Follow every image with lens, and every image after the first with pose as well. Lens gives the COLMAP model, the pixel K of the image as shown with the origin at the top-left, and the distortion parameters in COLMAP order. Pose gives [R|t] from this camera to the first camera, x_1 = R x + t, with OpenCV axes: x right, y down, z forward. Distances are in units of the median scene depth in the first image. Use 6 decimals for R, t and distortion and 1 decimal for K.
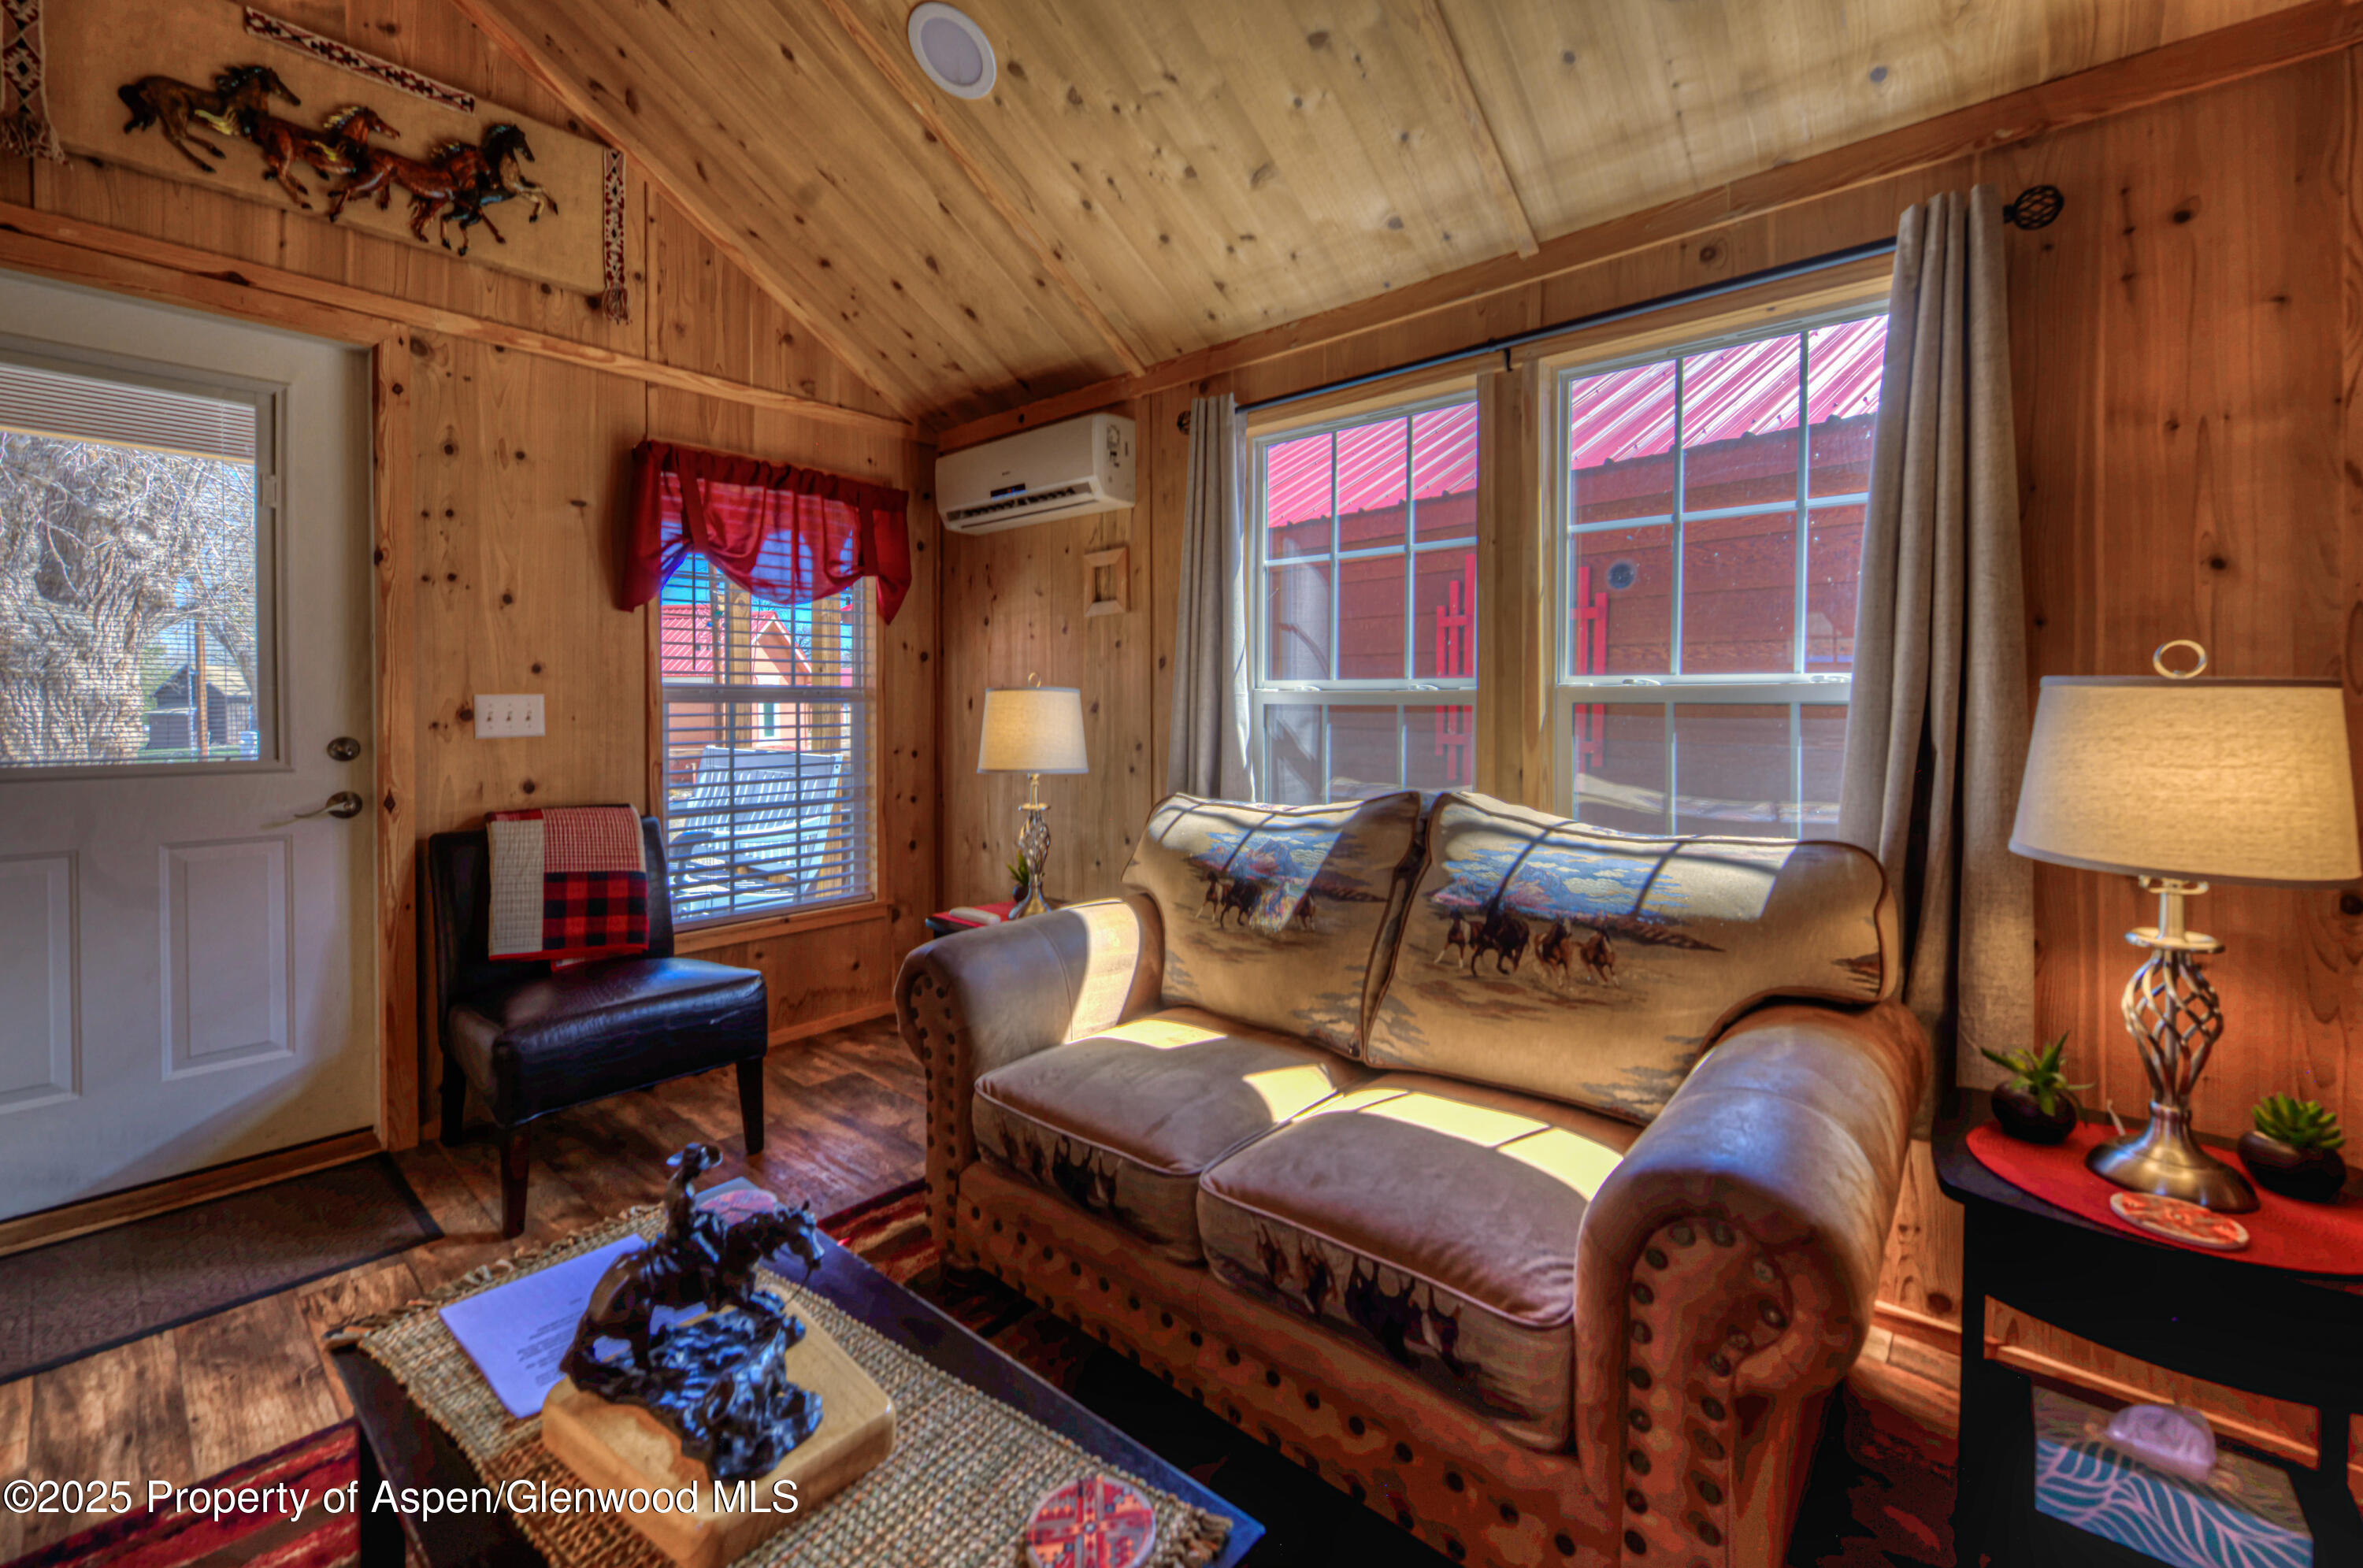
lens RADIAL K [[987.5, 0, 1152.9], [0, 987.5, 718.8], [0, 0, 1]] dist [0.008275, -0.002635]
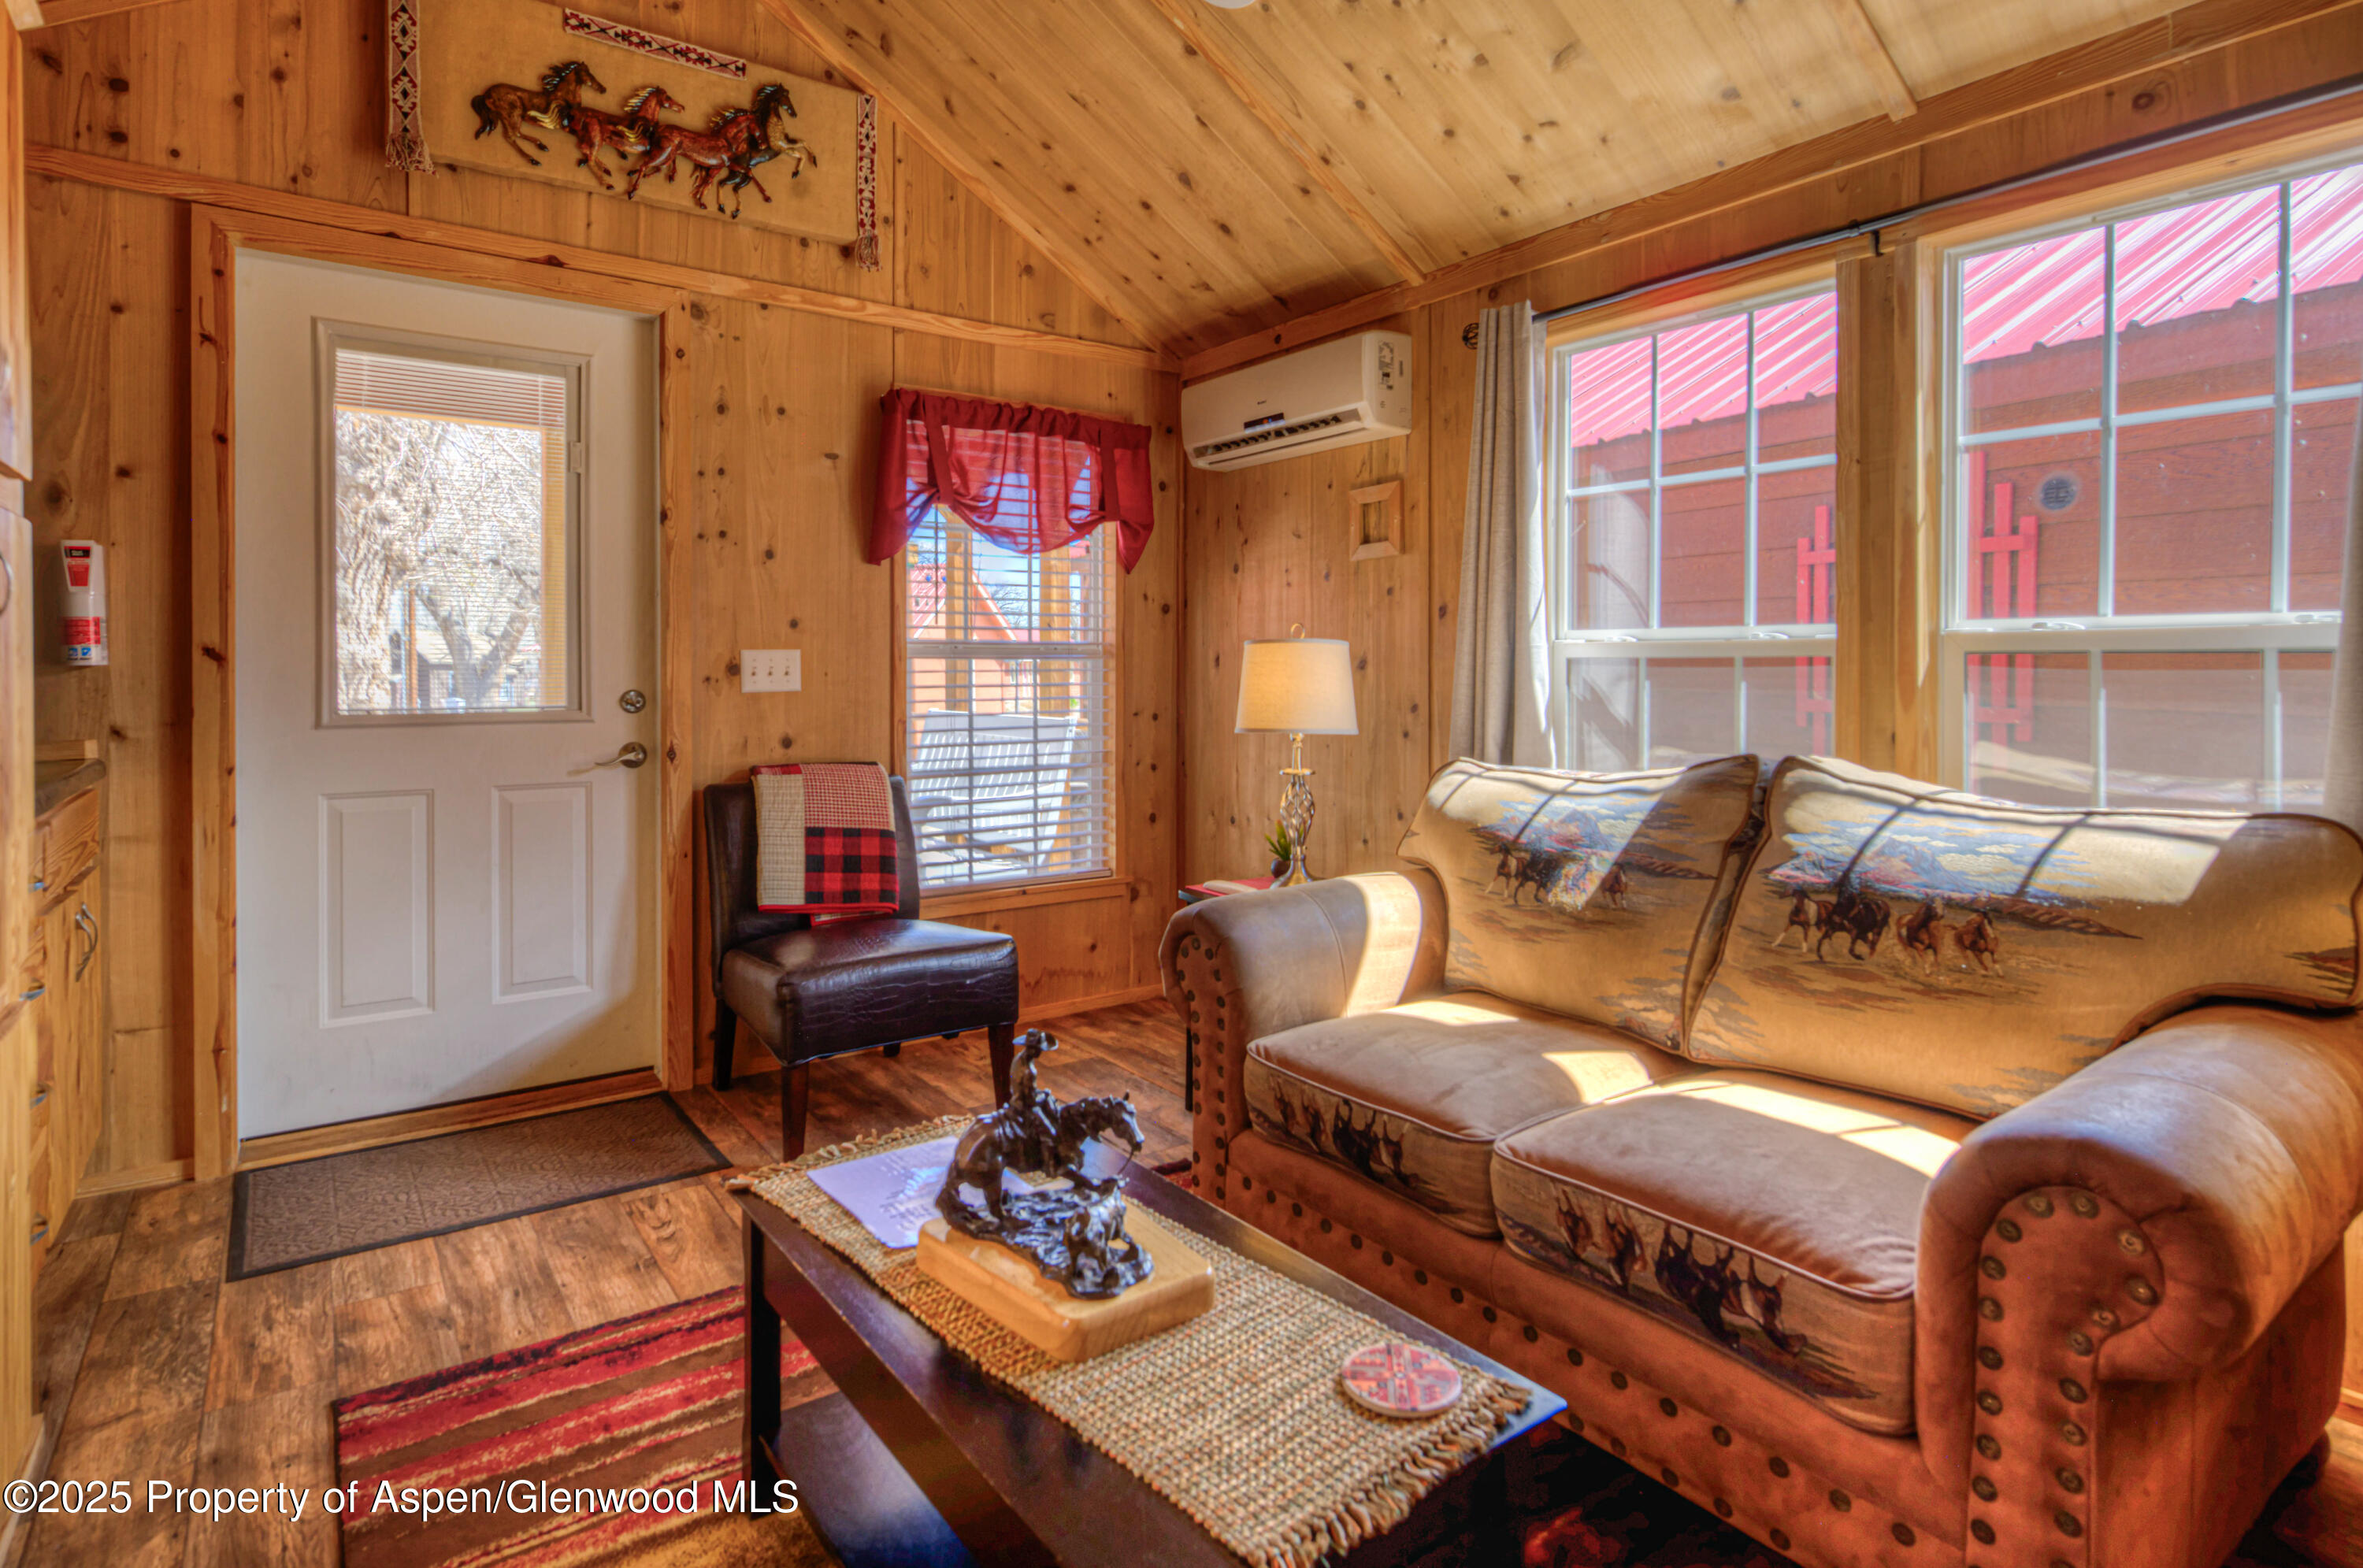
lens RADIAL K [[1224.0, 0, 1118.8], [0, 1224.0, 684.6], [0, 0, 1]] dist [0.001483, -0.001577]
pose [[0.971953, 0.003640, -0.235146, -0.017983], [-0.004680, 0.999982, -0.003864, 0.017236], [0.235128, 0.004856, 0.971952, -0.148650]]
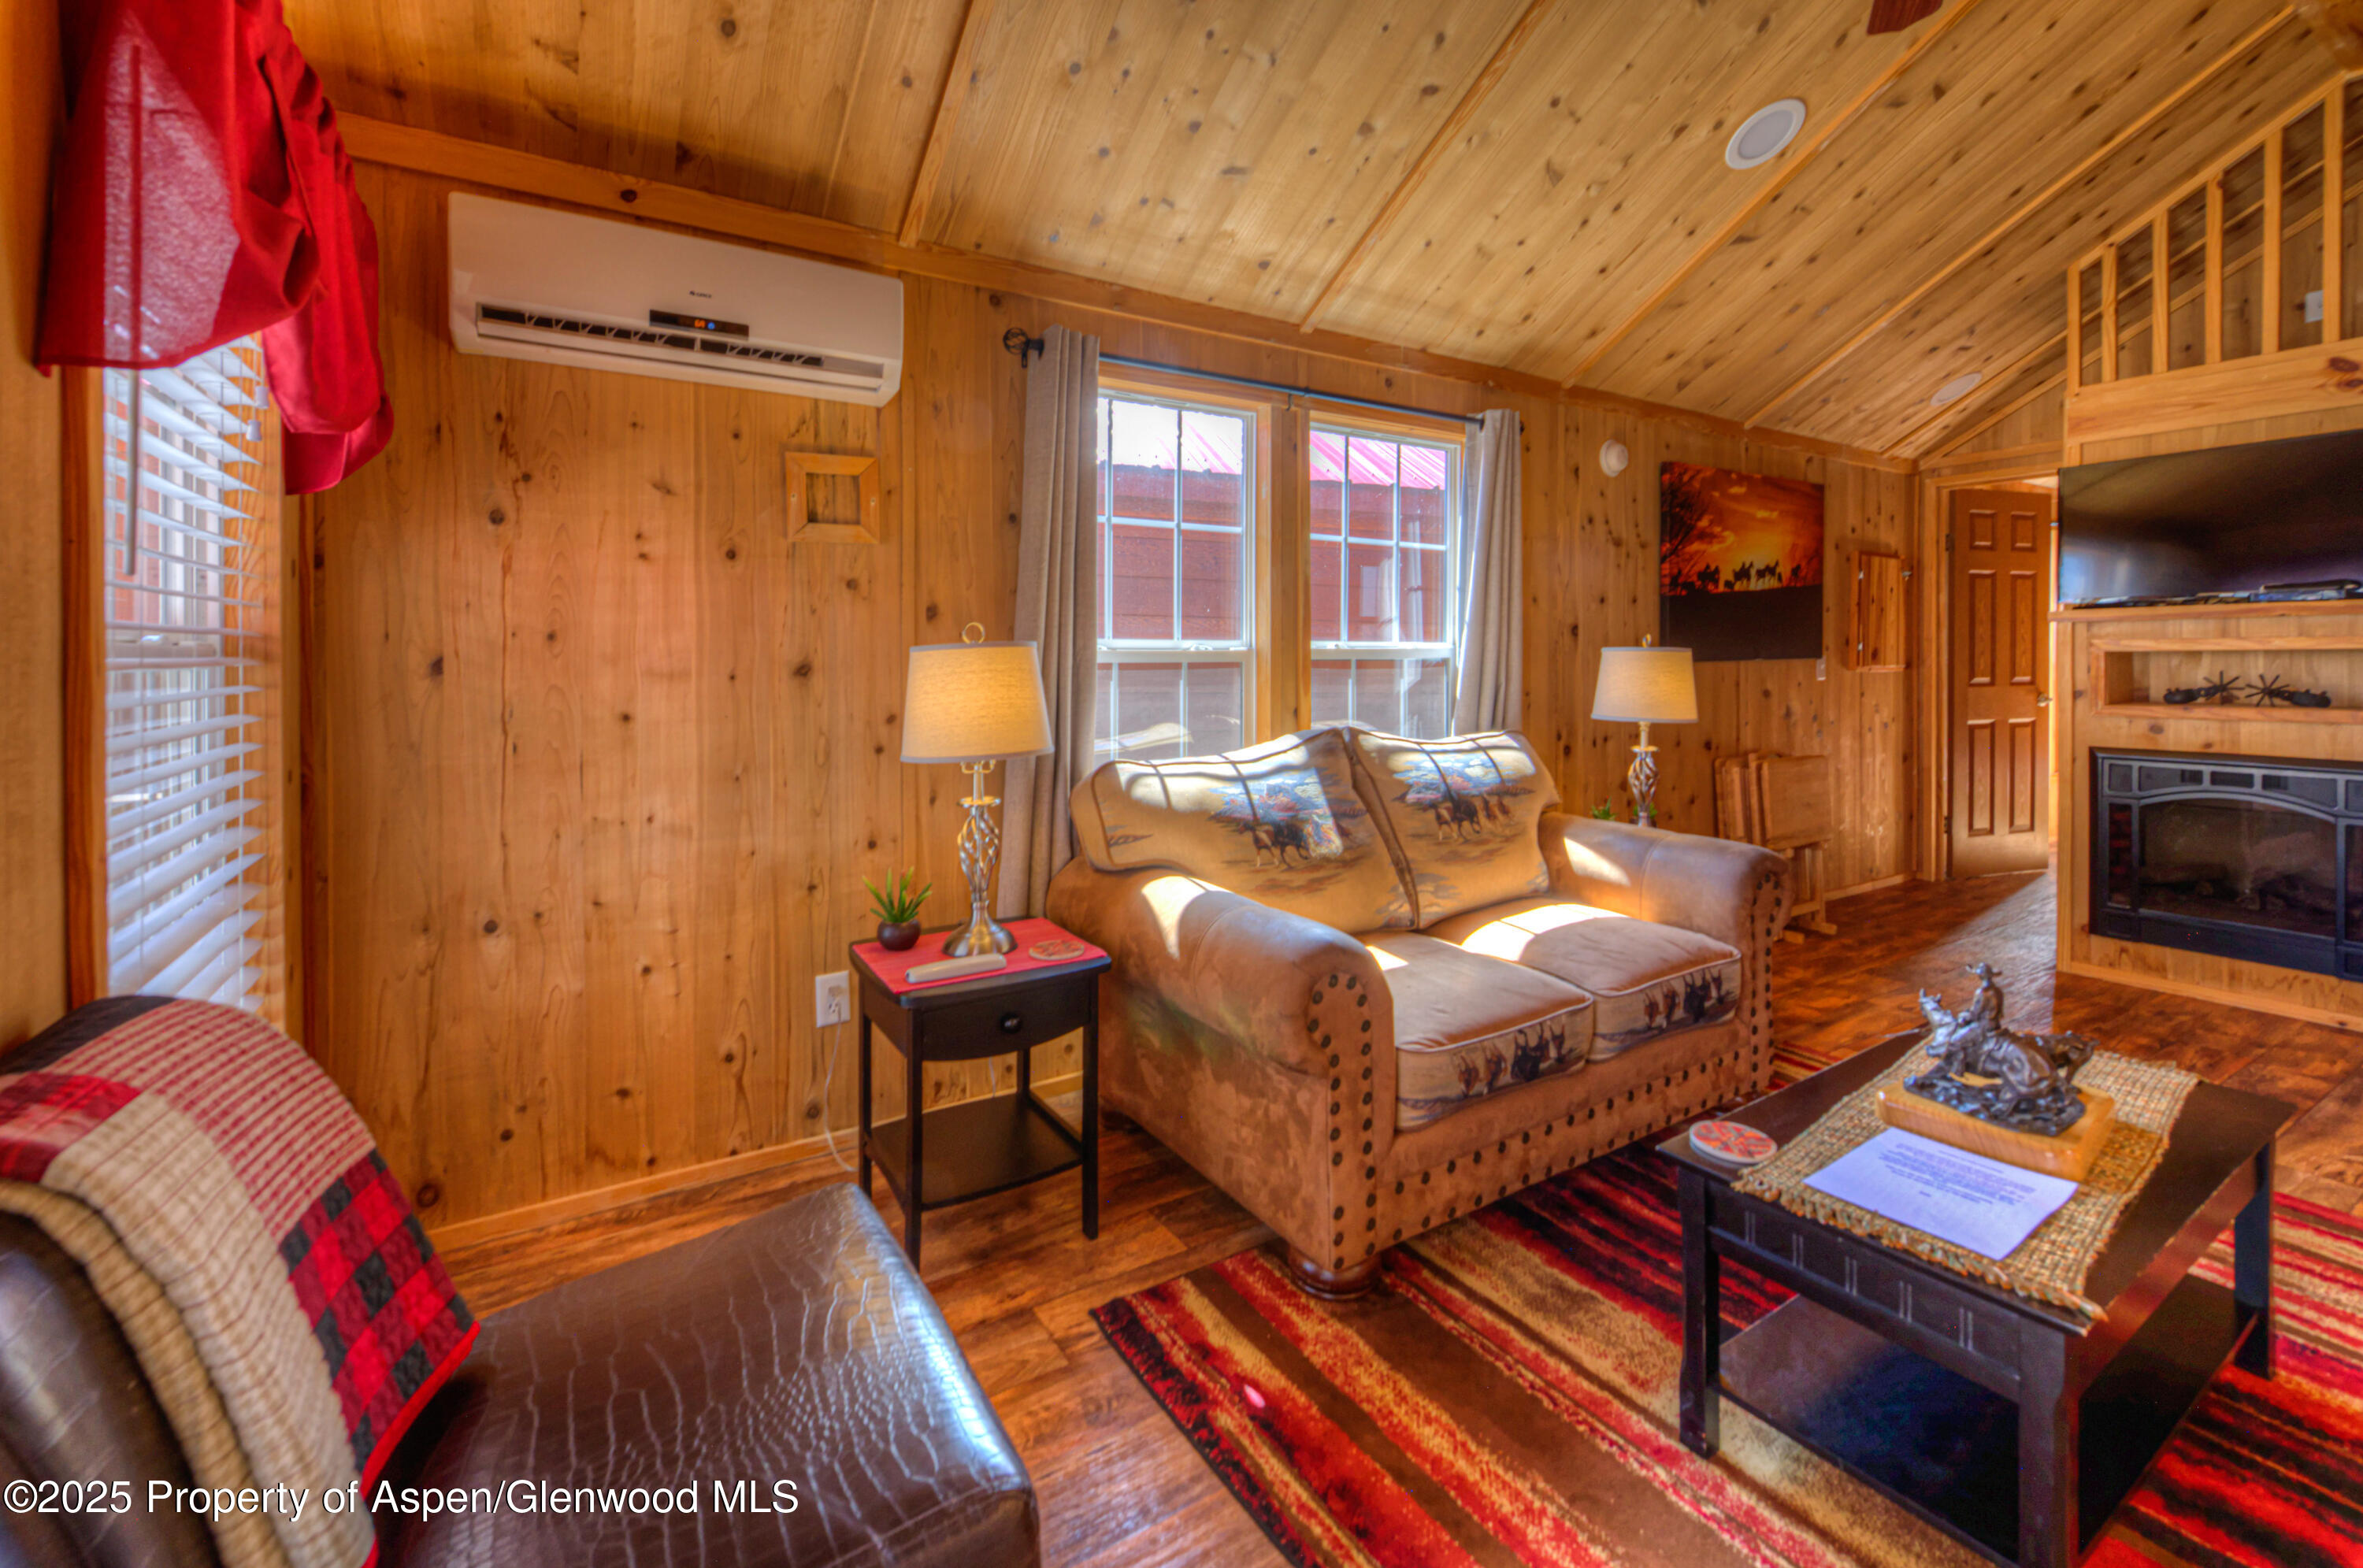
lens RADIAL K [[987.5, 0, 1217.0], [0, 987.5, 672.4], [0, 0, 1]] dist [0.008275, -0.002635]
pose [[0.262275, -0.013912, 0.964893, -0.927807], [0.021047, 0.999741, 0.008693, -0.013165], [-0.964764, 0.018028, 0.262500, 0.732414]]
